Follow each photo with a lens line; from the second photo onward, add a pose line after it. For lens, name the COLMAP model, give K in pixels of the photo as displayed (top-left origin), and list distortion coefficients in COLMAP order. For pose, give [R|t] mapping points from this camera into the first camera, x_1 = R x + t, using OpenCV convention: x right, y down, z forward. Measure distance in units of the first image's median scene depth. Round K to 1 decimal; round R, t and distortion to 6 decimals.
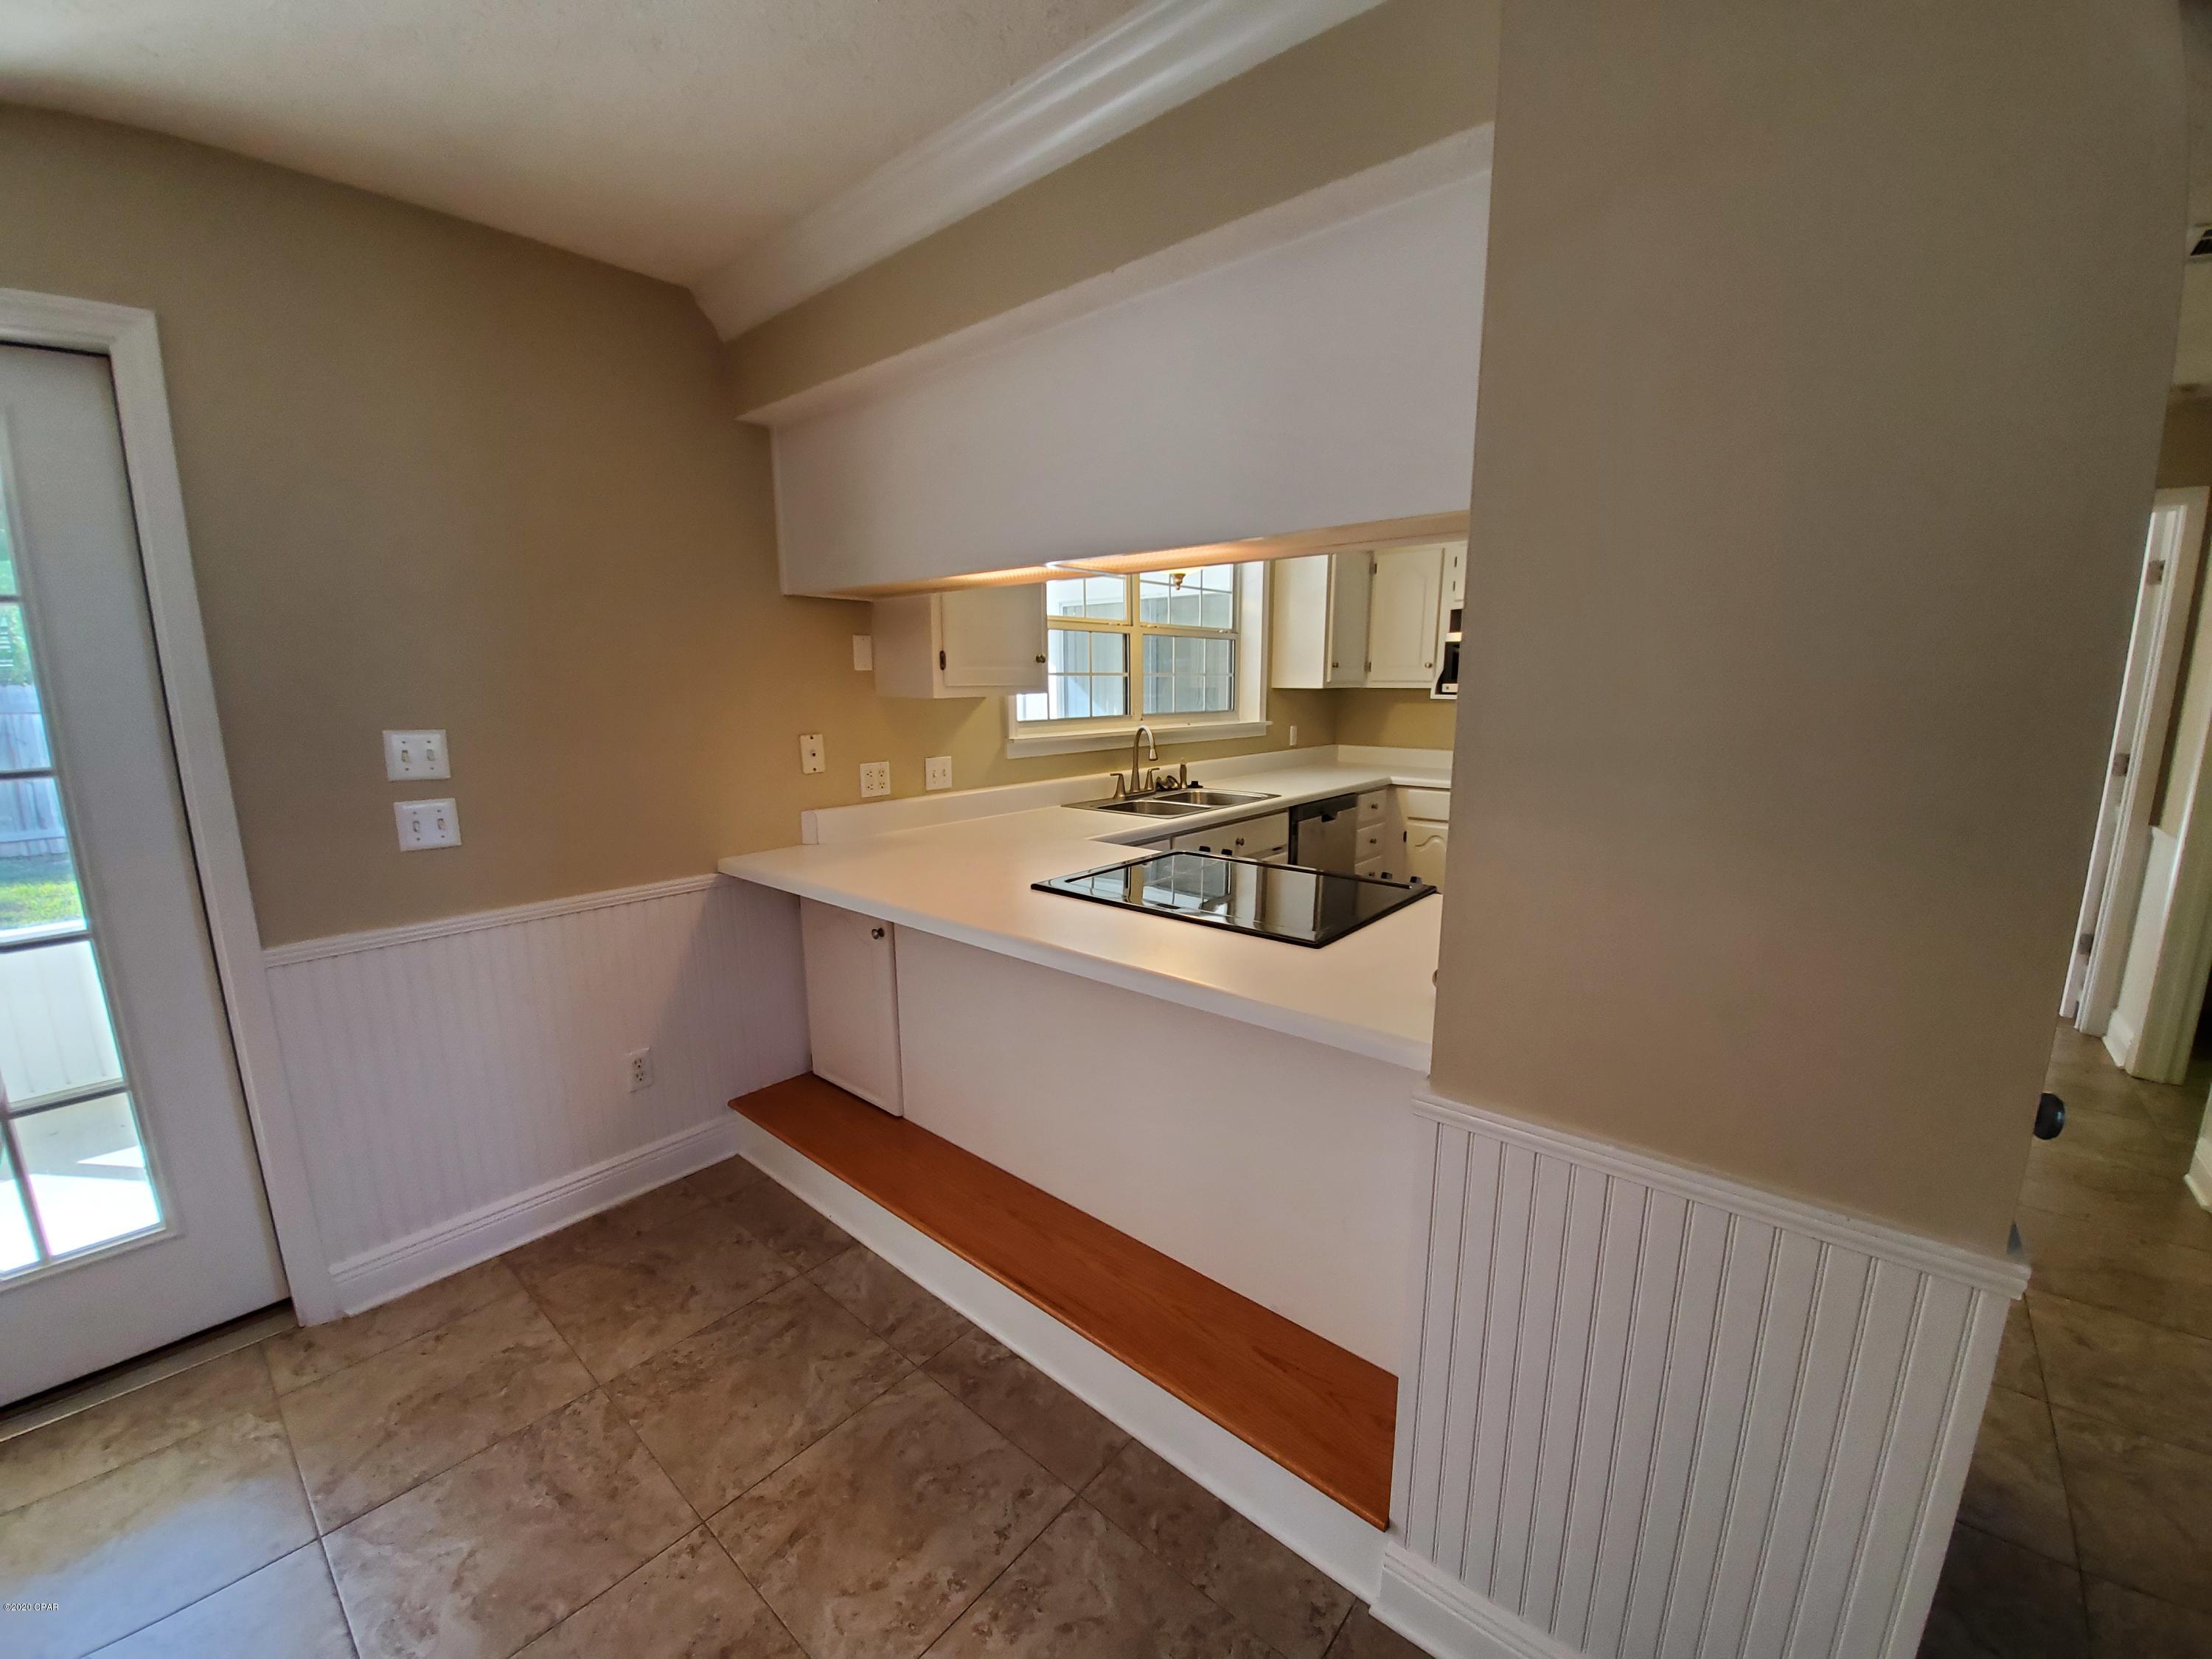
lens RADIAL K [[867.3, 0, 1107.7], [0, 867.3, 845.2], [0, 0, 1]] dist [0.001682, -0.013659]
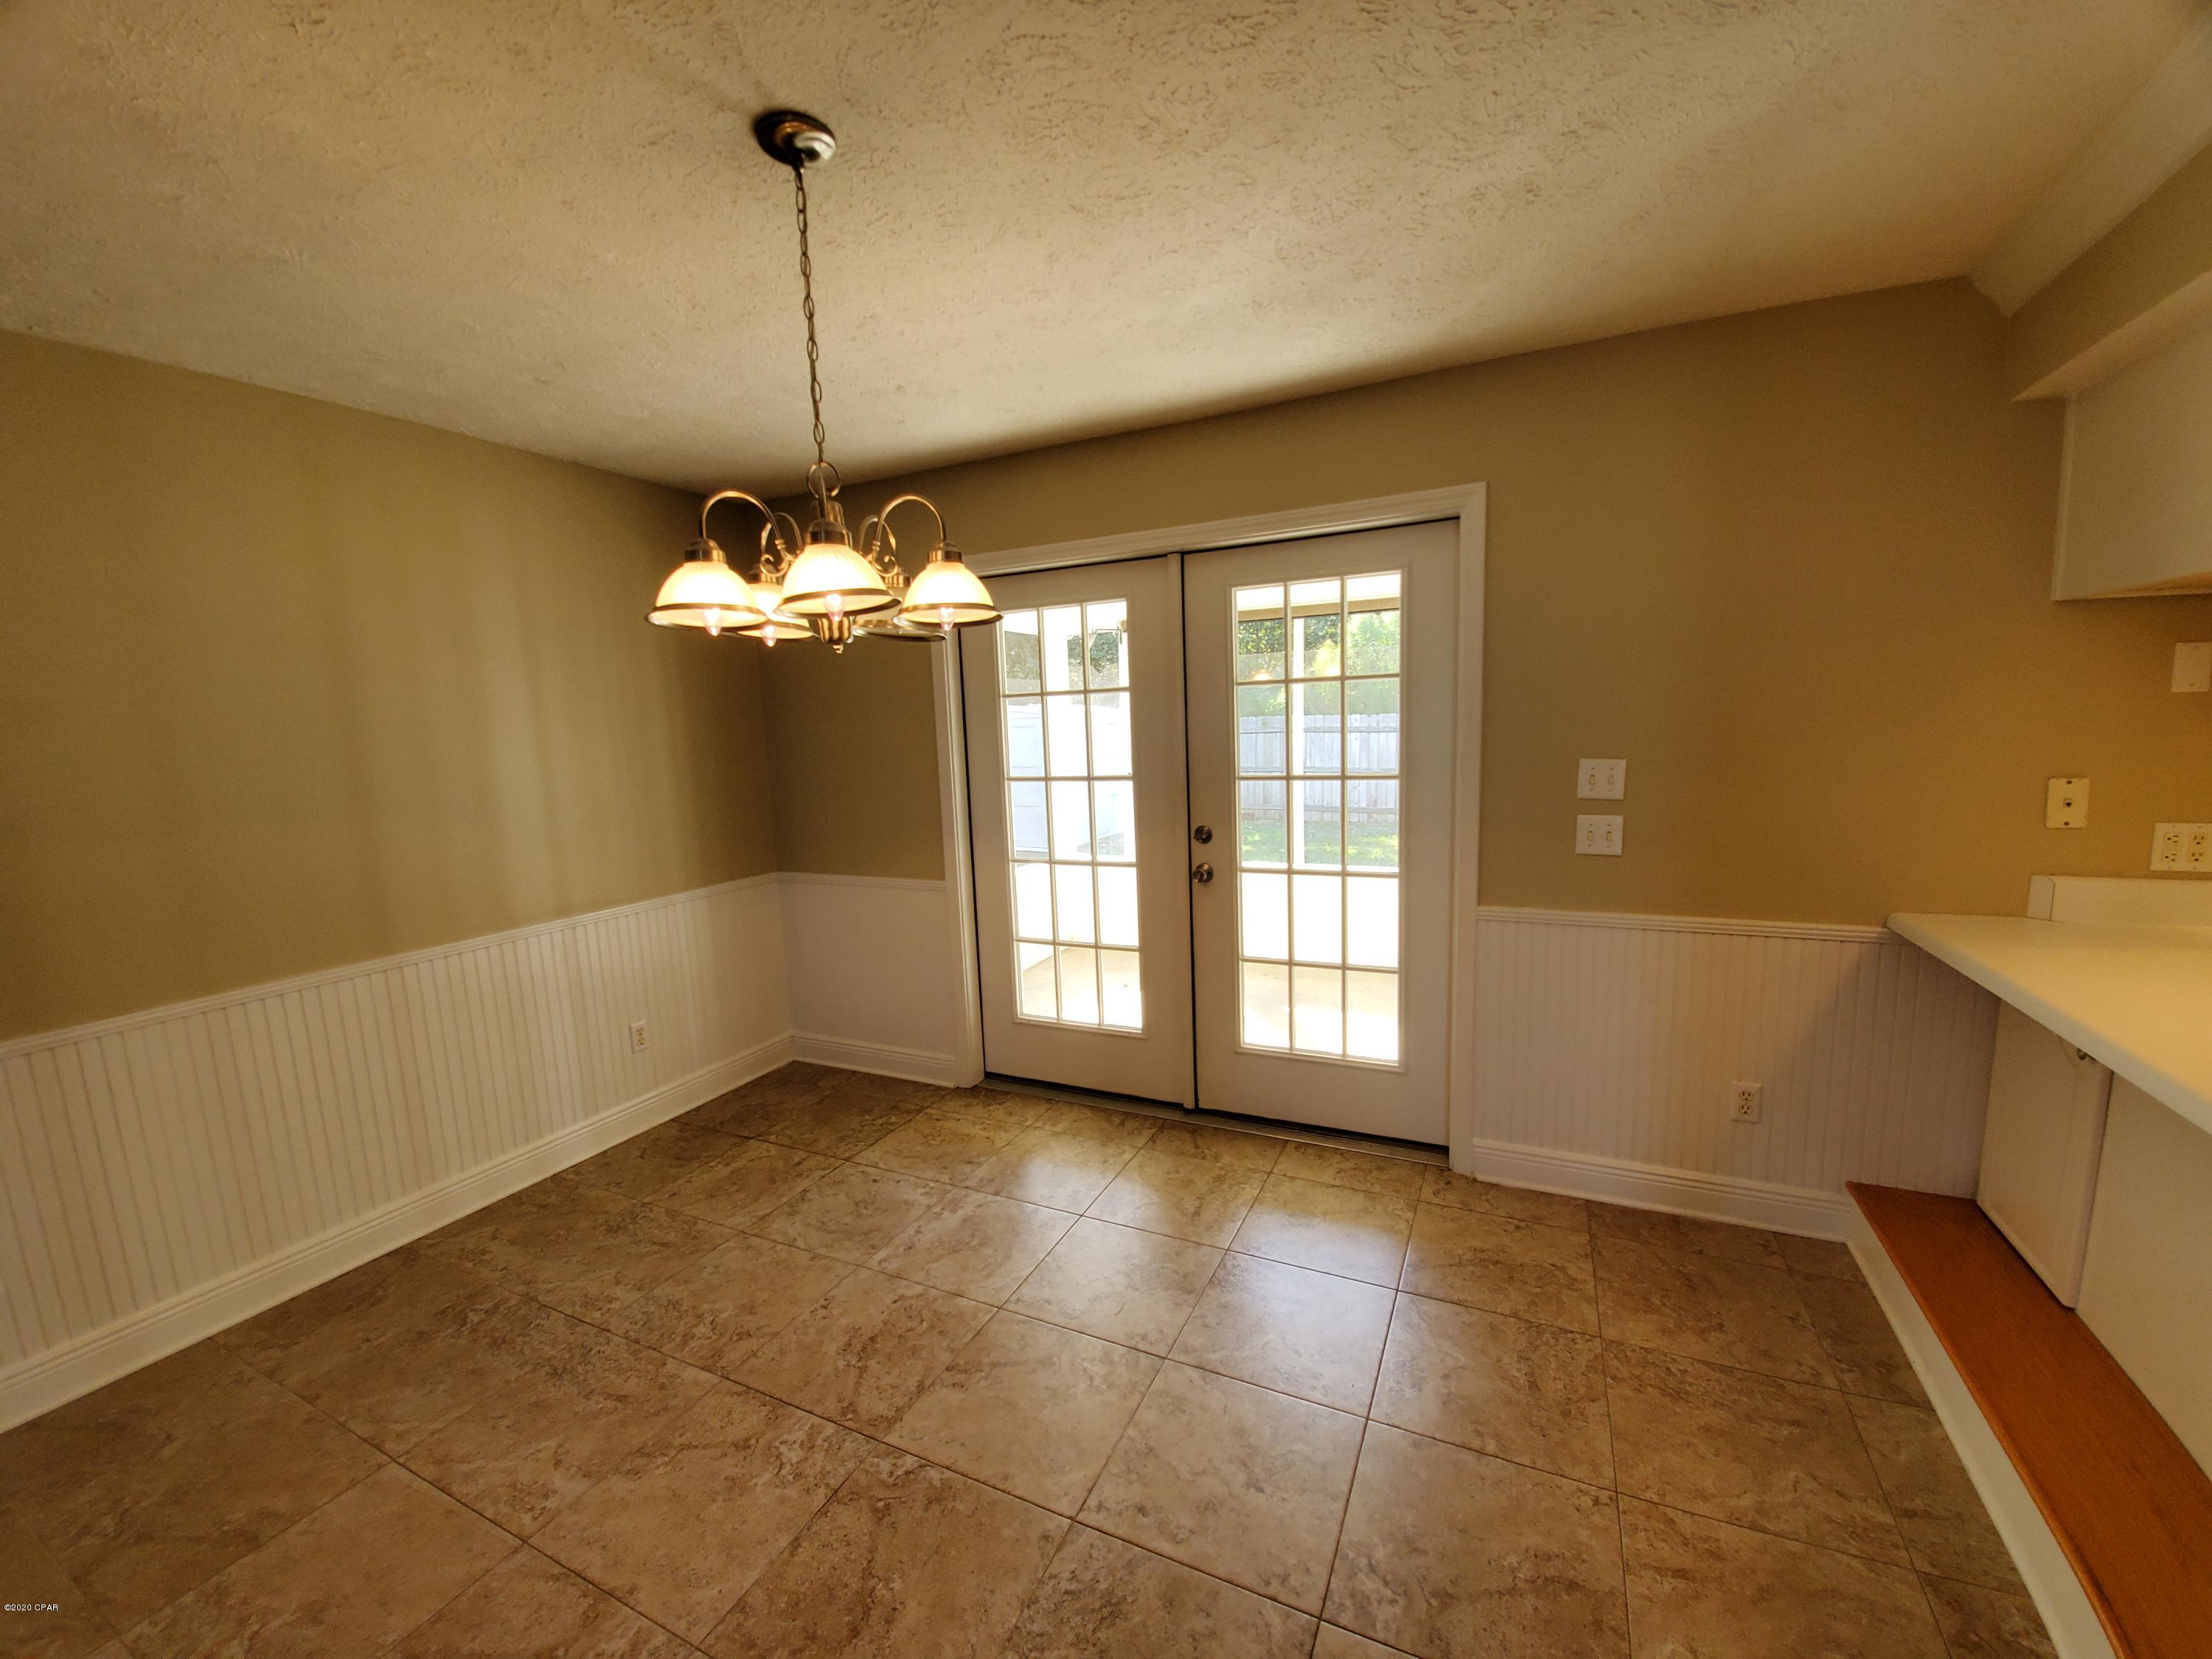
lens RADIAL K [[873.8, 0, 1112.5], [0, 873.8, 848.7], [0, 0, 1]] dist [0.002894, -0.014384]
pose [[0.252358, 0.129628, -0.958912, 0.224264], [-0.143208, 0.985077, 0.095476, -0.022739], [0.956978, 0.113229, 0.267156, -0.000139]]
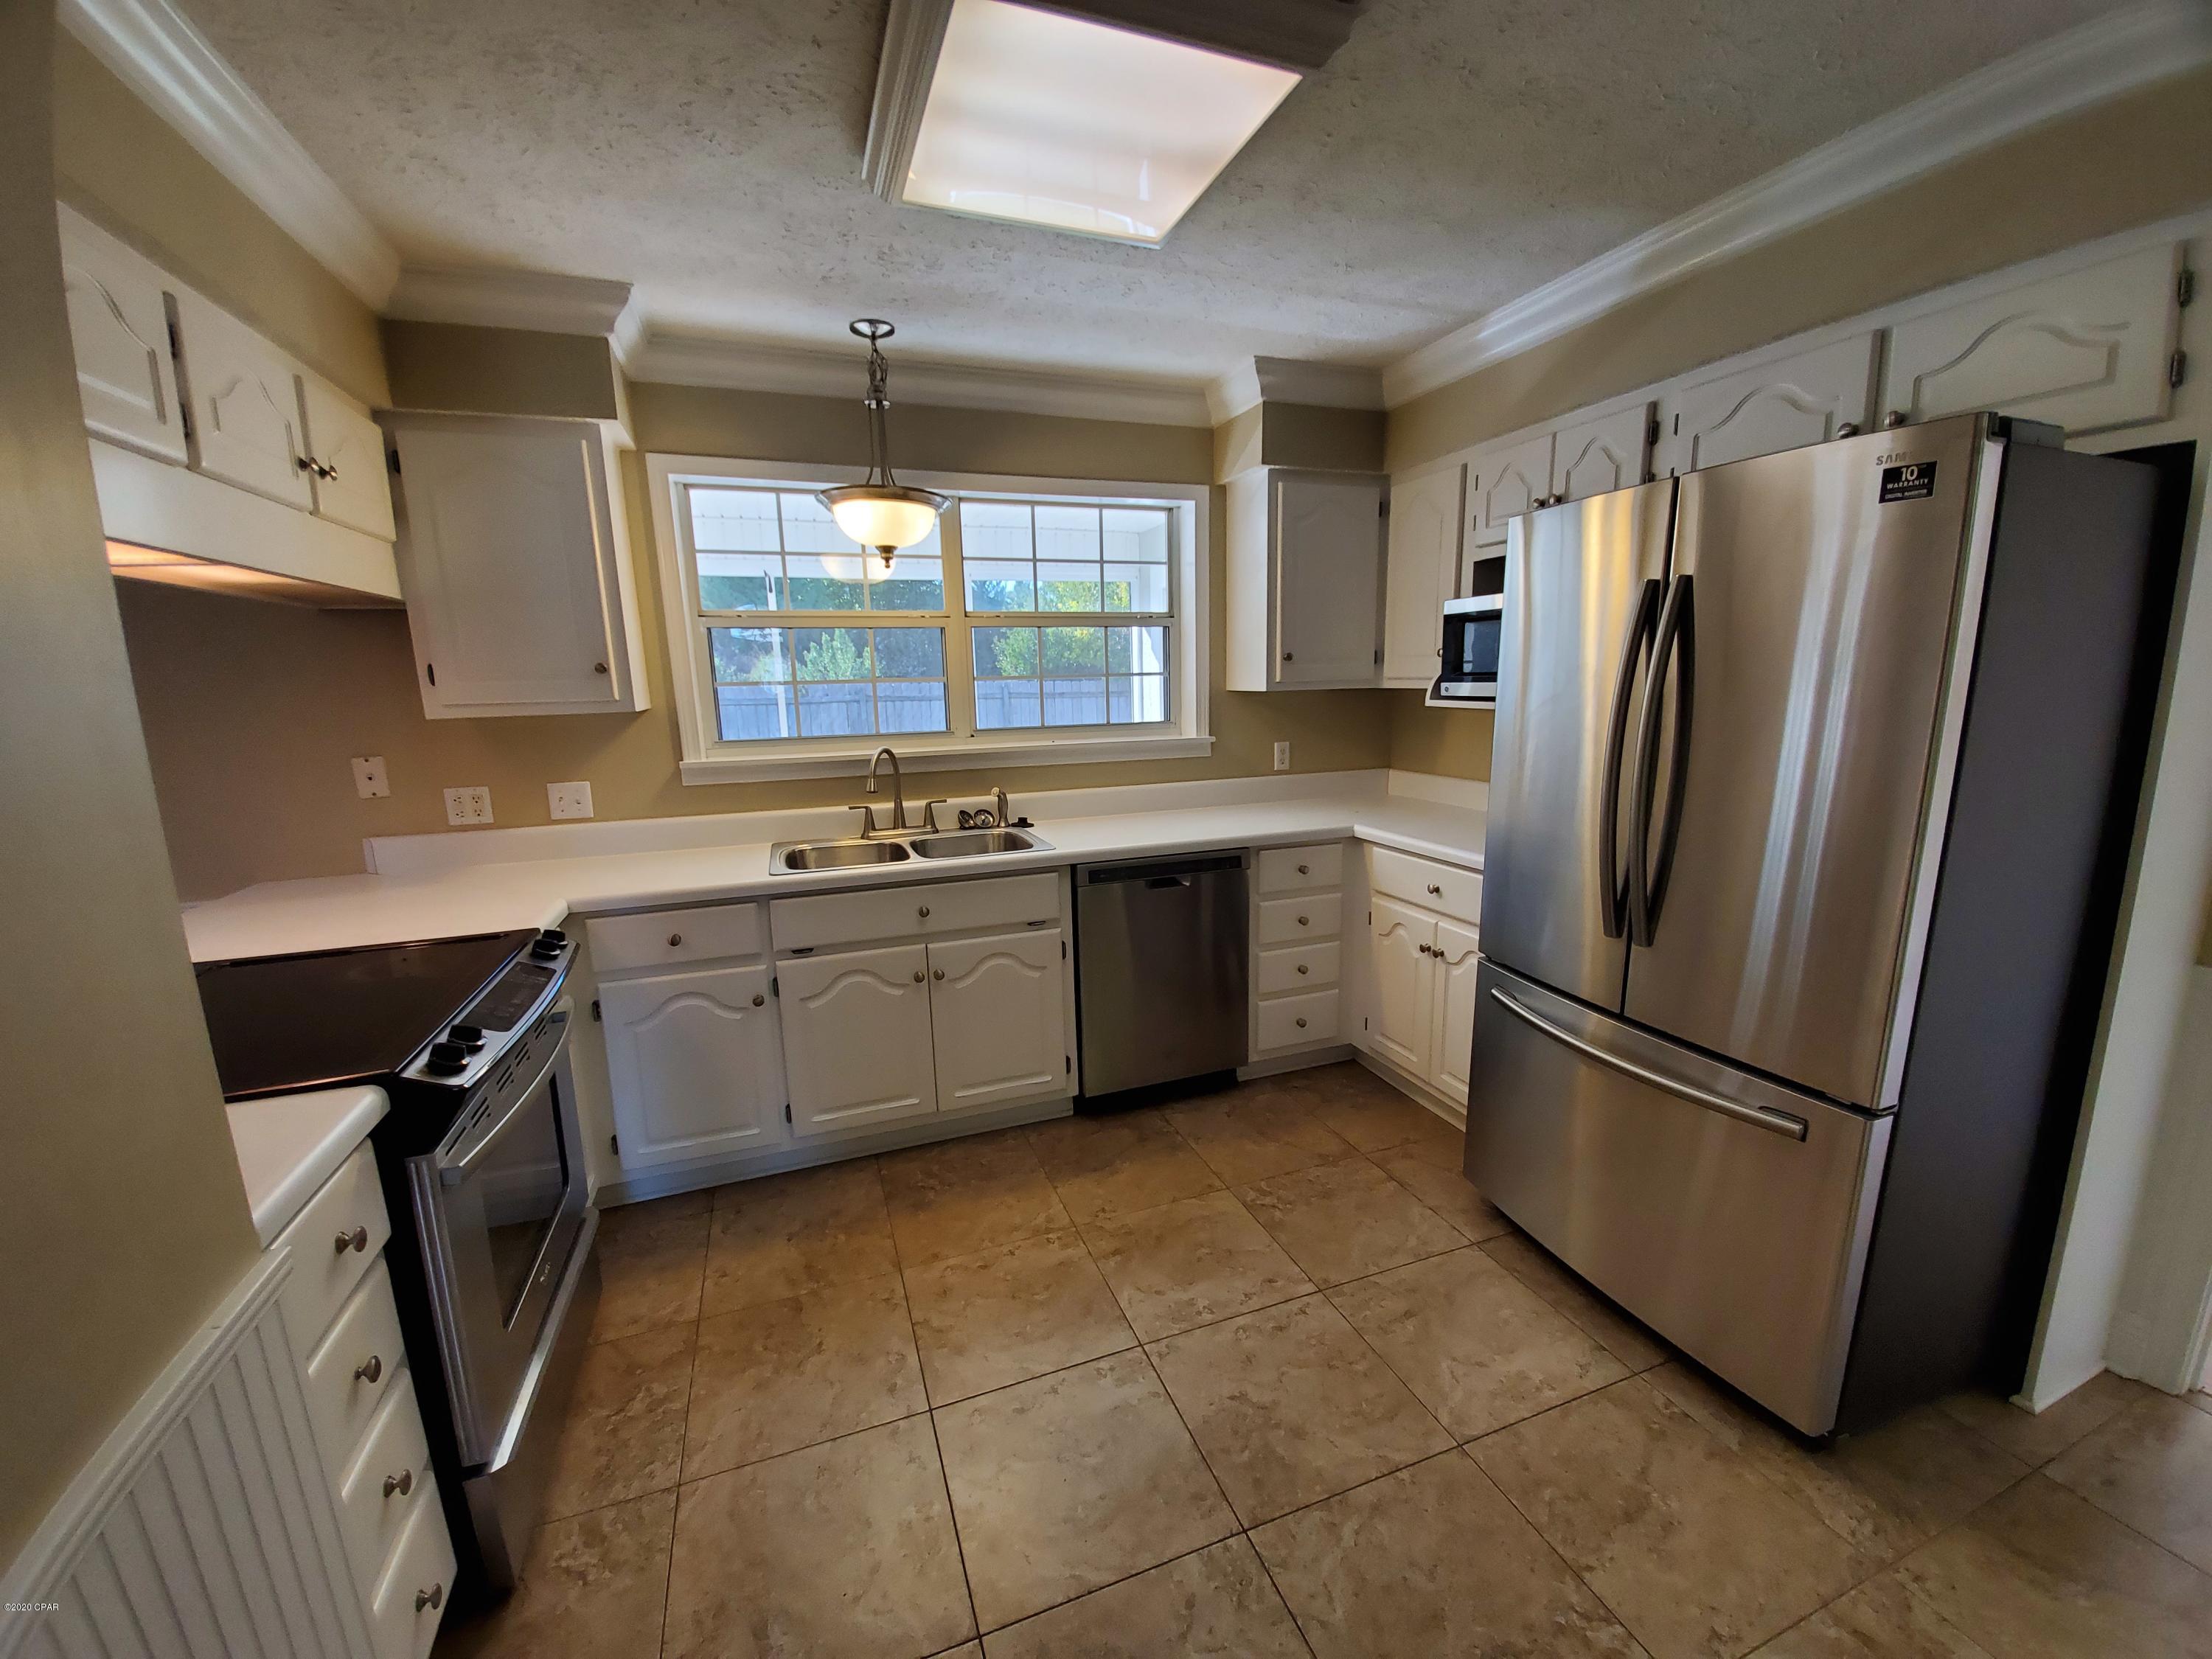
lens RADIAL K [[878.1, 0, 1111.8], [0, 878.1, 841.9], [0, 0, 1]] dist [0.018059, -0.019568]
pose [[0.875946, 0.073061, -0.476844, 1.036832], [-0.071347, 0.997215, 0.021730, -0.145141], [0.477104, 0.014987, 0.878719, 0.699115]]
